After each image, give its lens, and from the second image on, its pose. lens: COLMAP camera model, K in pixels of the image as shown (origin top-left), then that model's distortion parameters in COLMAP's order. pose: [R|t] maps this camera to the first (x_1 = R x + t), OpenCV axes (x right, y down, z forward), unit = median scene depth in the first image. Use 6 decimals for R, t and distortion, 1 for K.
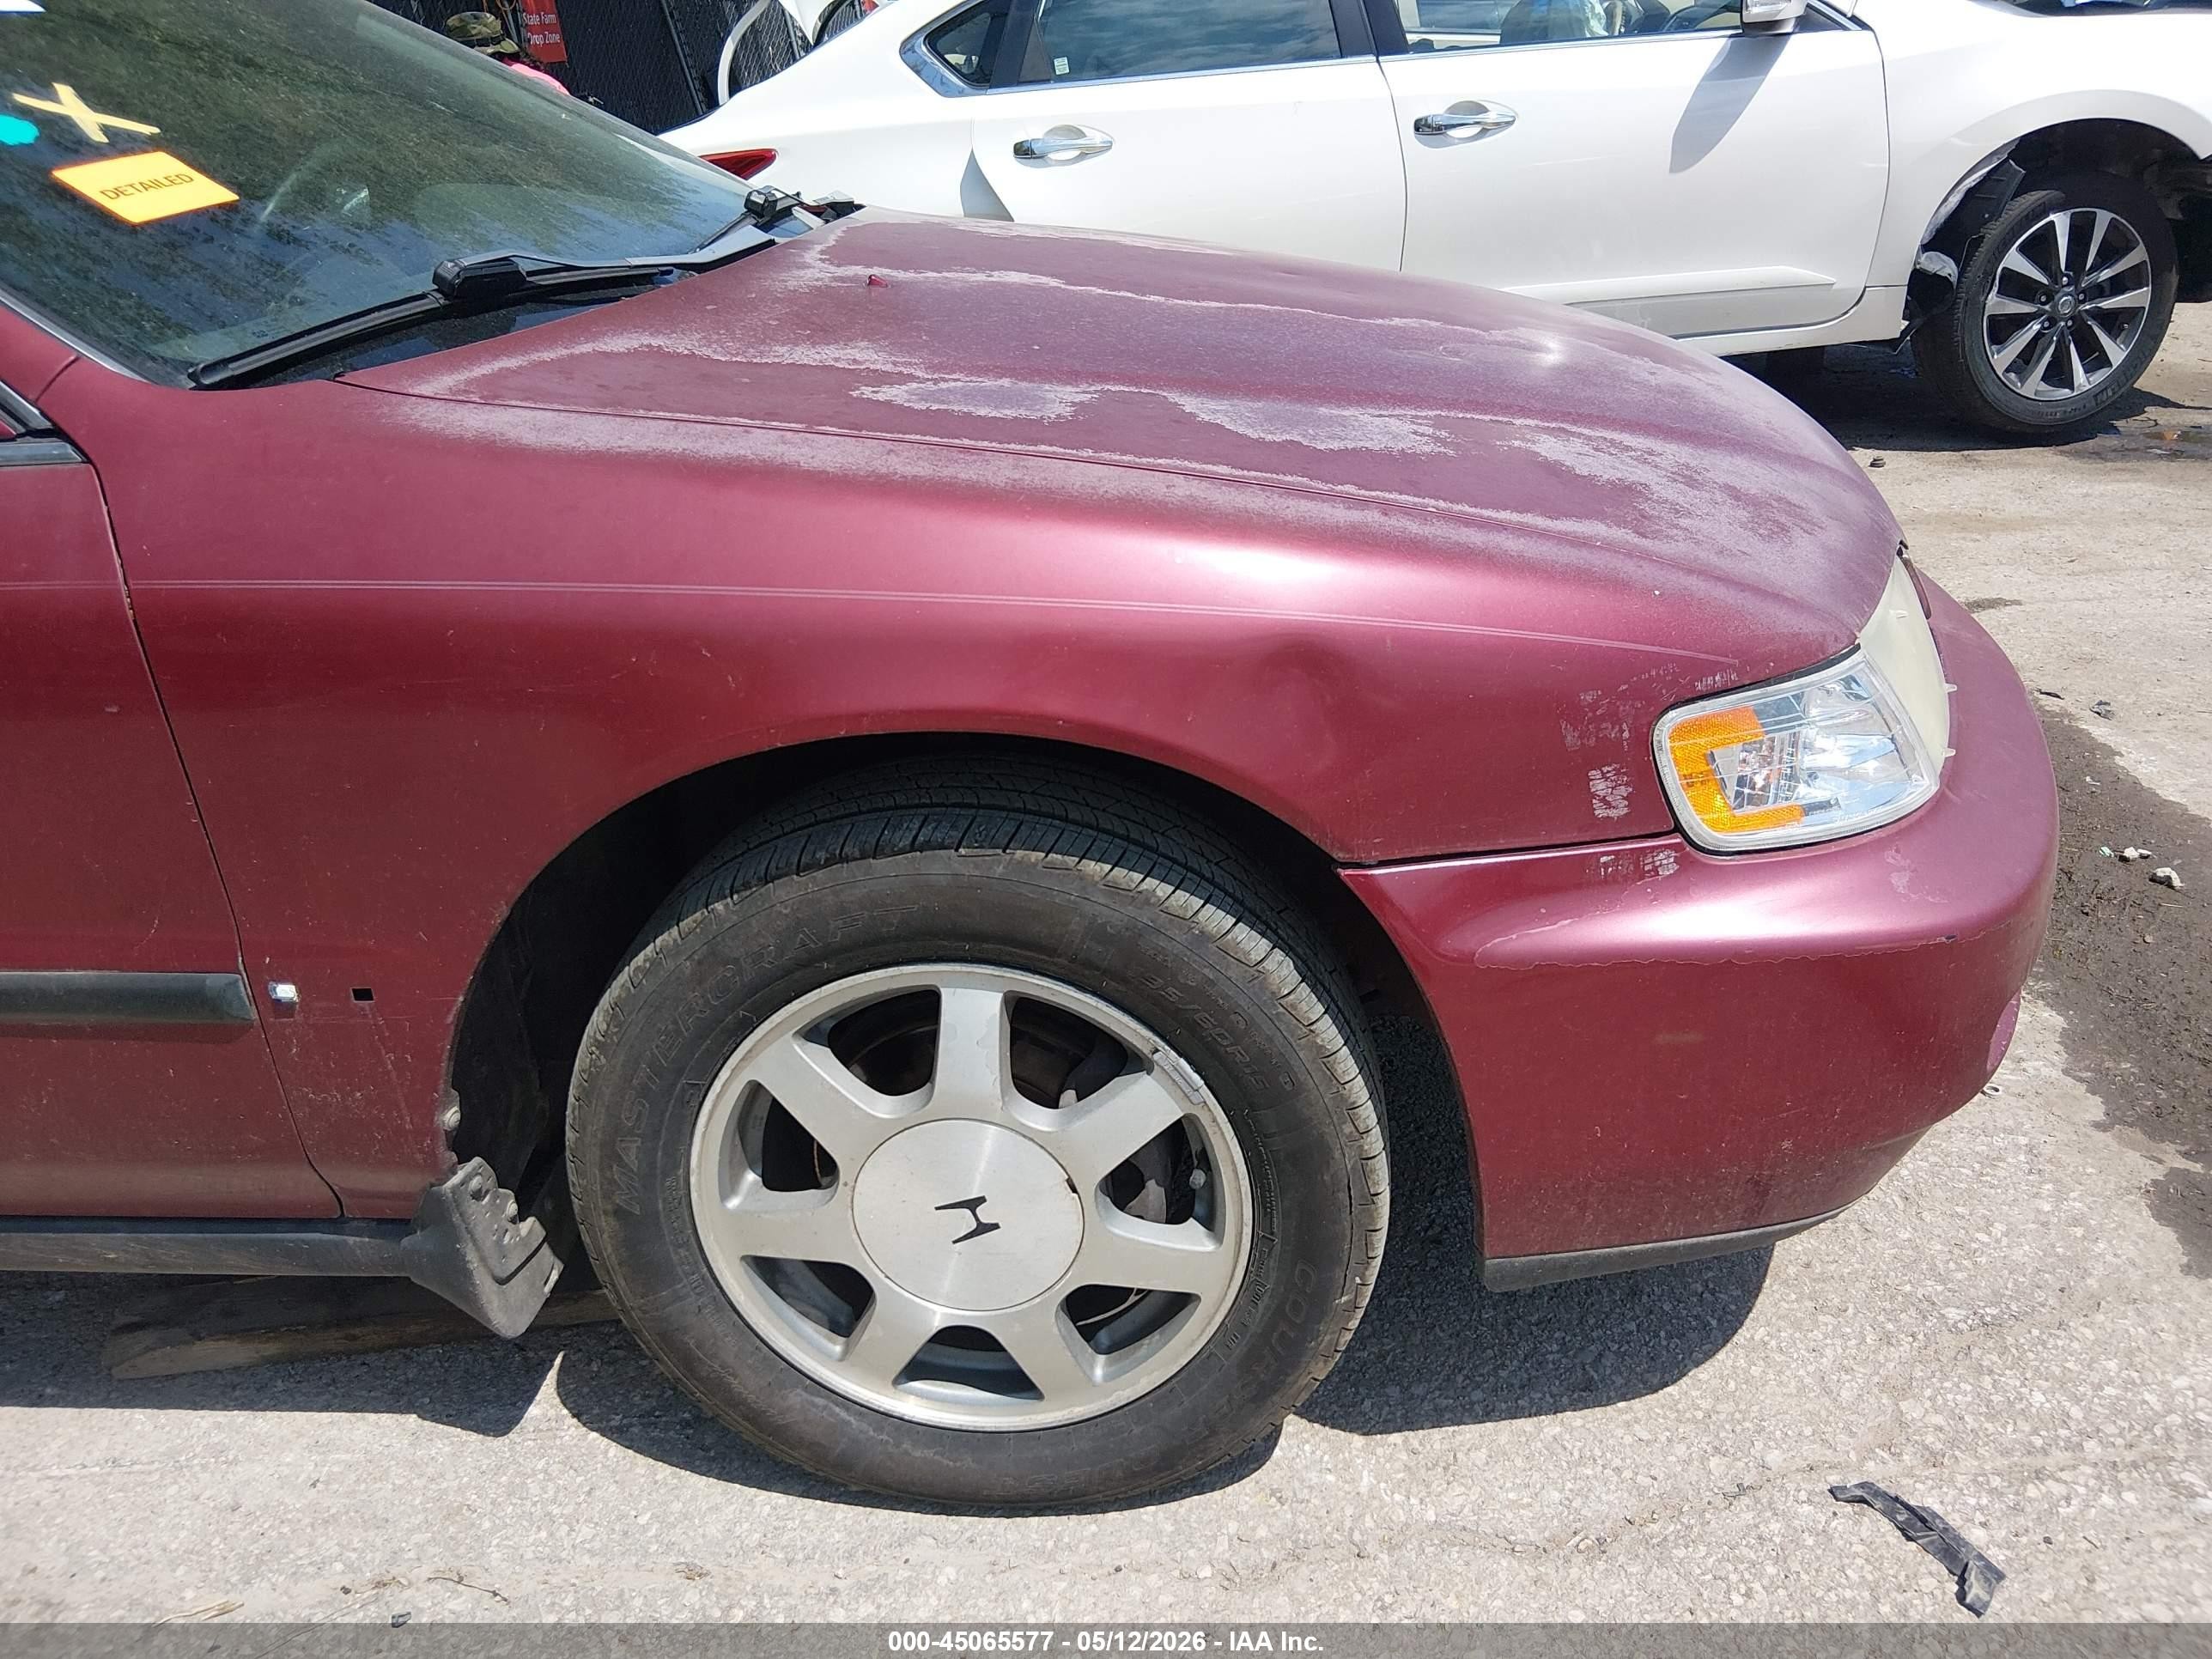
lens RADIAL K [[1658.5, 0, 1111.2], [0, 1658.5, 827.8], [0, 0, 1]] dist [0.003980, -0.010402]
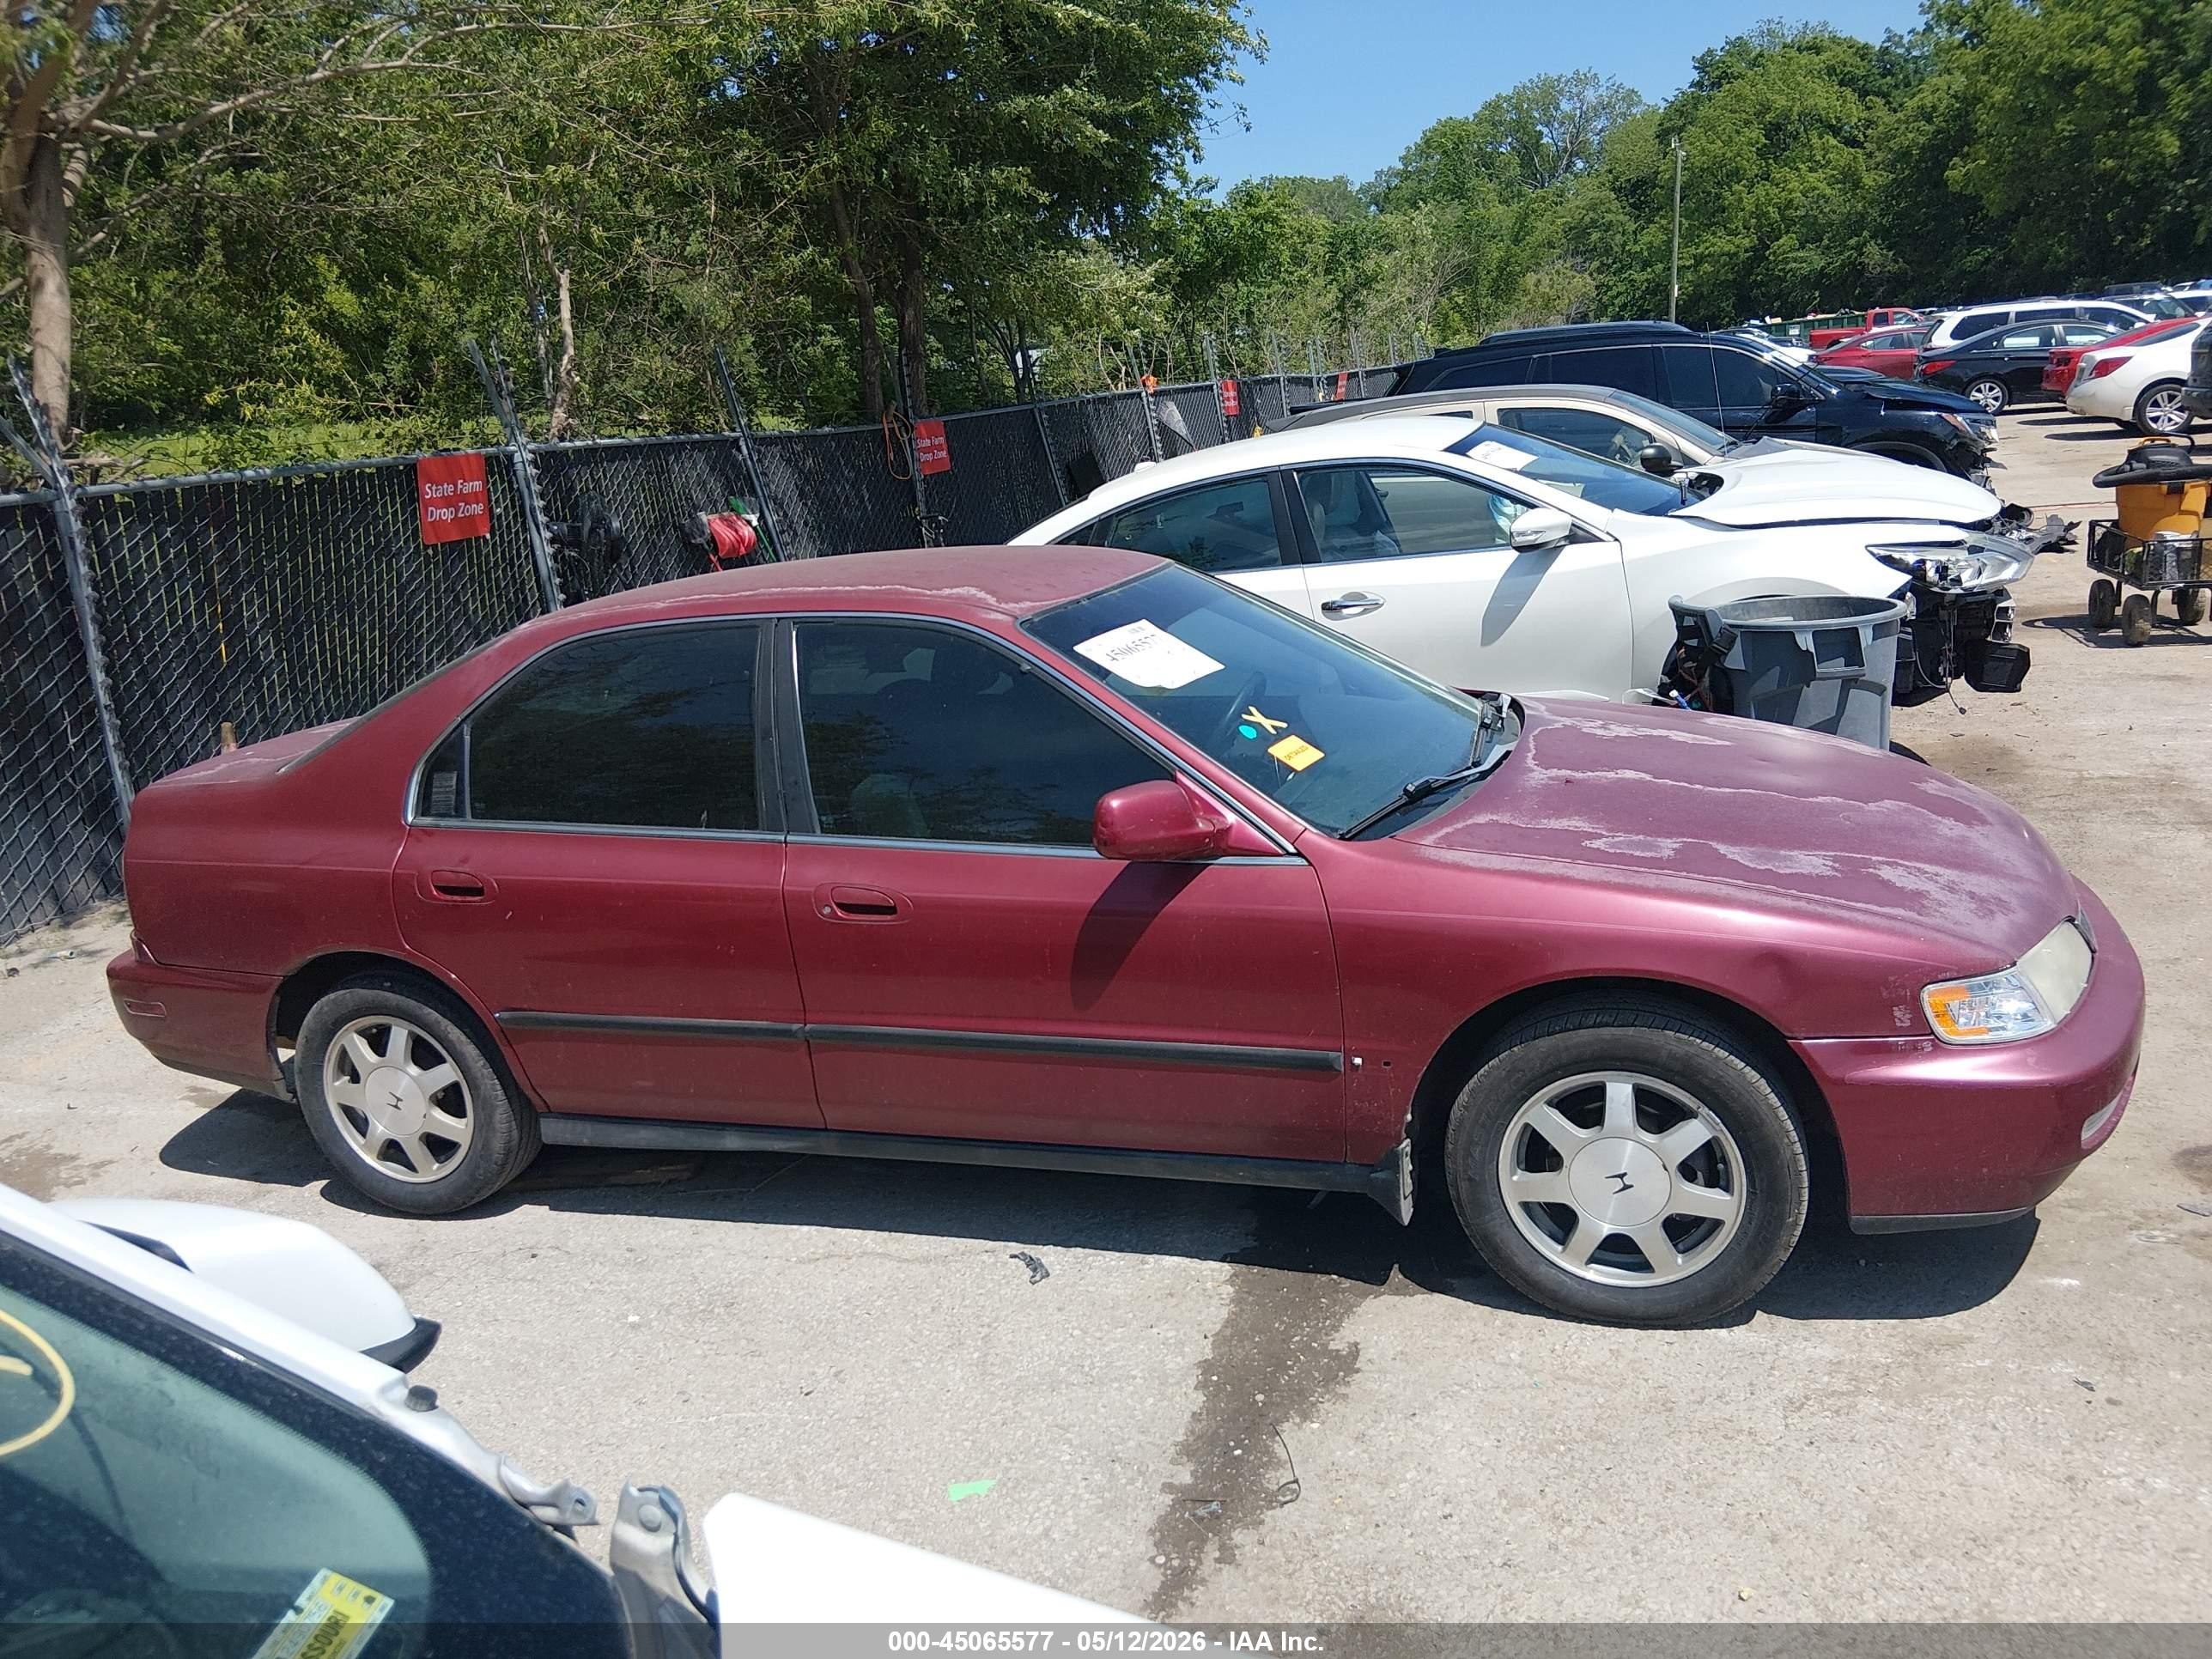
lens RADIAL K [[1658.5, 0, 1101.1], [0, 1658.5, 838.6], [0, 0, 1]] dist [0.003980, -0.010402]
pose [[0.966690, 0.032160, -0.253922, -0.217560], [-0.071795, 0.986317, -0.148406, 0.153063], [0.245674, 0.161693, 0.955772, -1.551683]]
